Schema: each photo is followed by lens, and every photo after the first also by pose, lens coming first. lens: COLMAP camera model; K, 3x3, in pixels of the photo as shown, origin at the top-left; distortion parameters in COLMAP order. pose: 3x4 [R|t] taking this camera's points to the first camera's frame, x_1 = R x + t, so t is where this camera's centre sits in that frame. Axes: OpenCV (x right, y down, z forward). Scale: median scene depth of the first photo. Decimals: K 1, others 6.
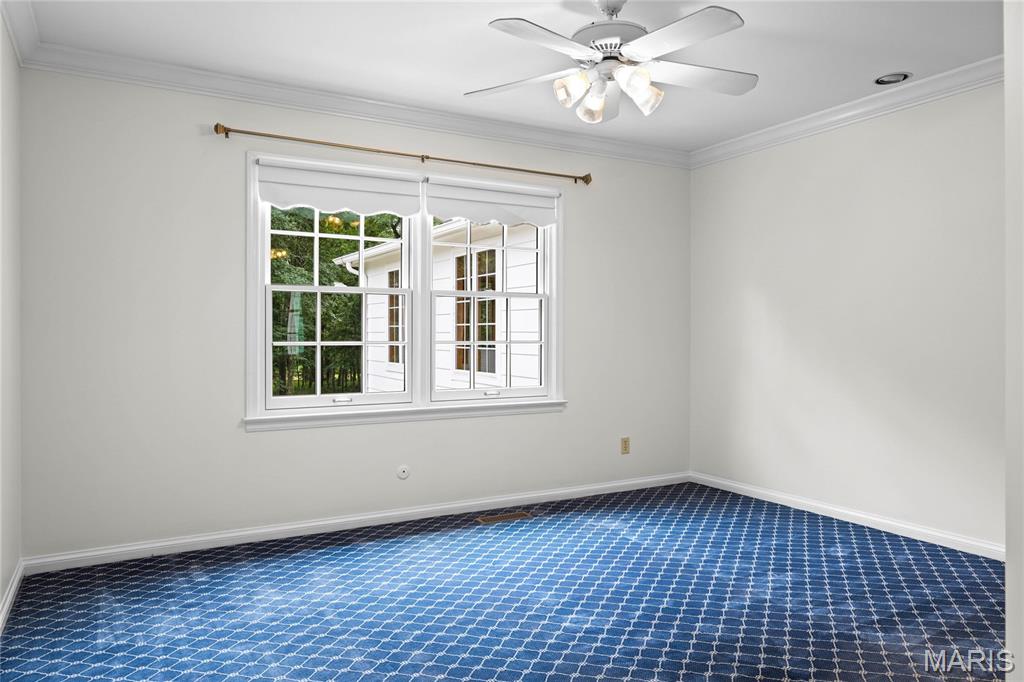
lens RADIAL K [[707.3, 0, 495.2], [0, 707.3, 338.4], [0, 0, 1]] dist [0.000144, 0.001020]
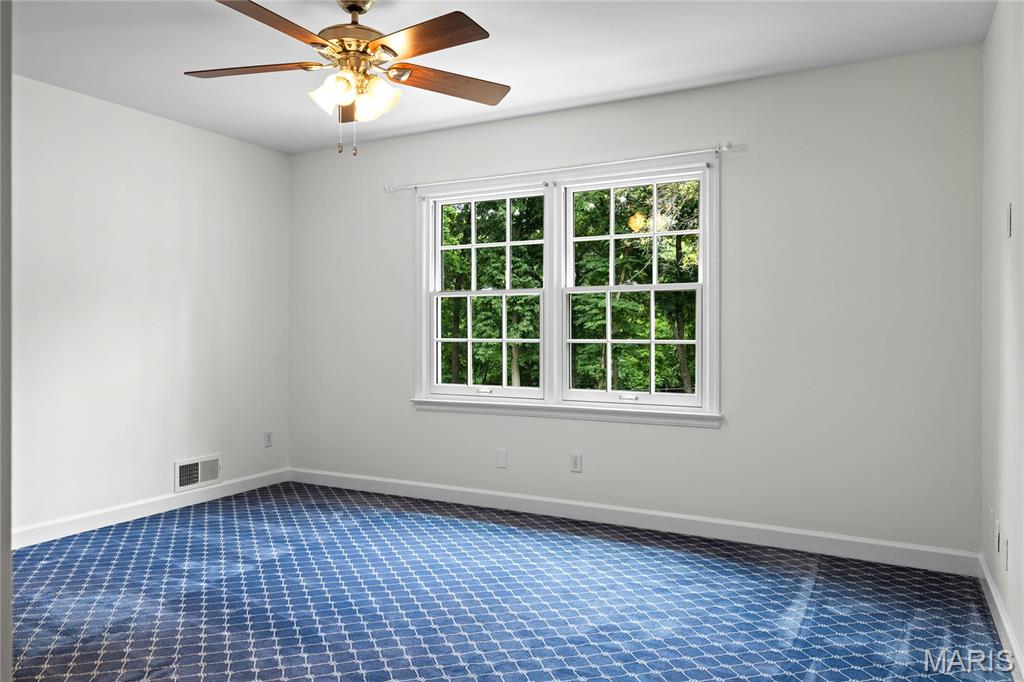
lens RADIAL K [[707.3, 0, 495.2], [0, 707.3, 338.4], [0, 0, 1]] dist [0.000144, 0.001020]
pose [[0.530989, 0.003892, -0.847370, 0.747032], [-0.003478, 0.999991, 0.002413, 0.001188], [0.847372, 0.001666, 0.530998, 0.425848]]
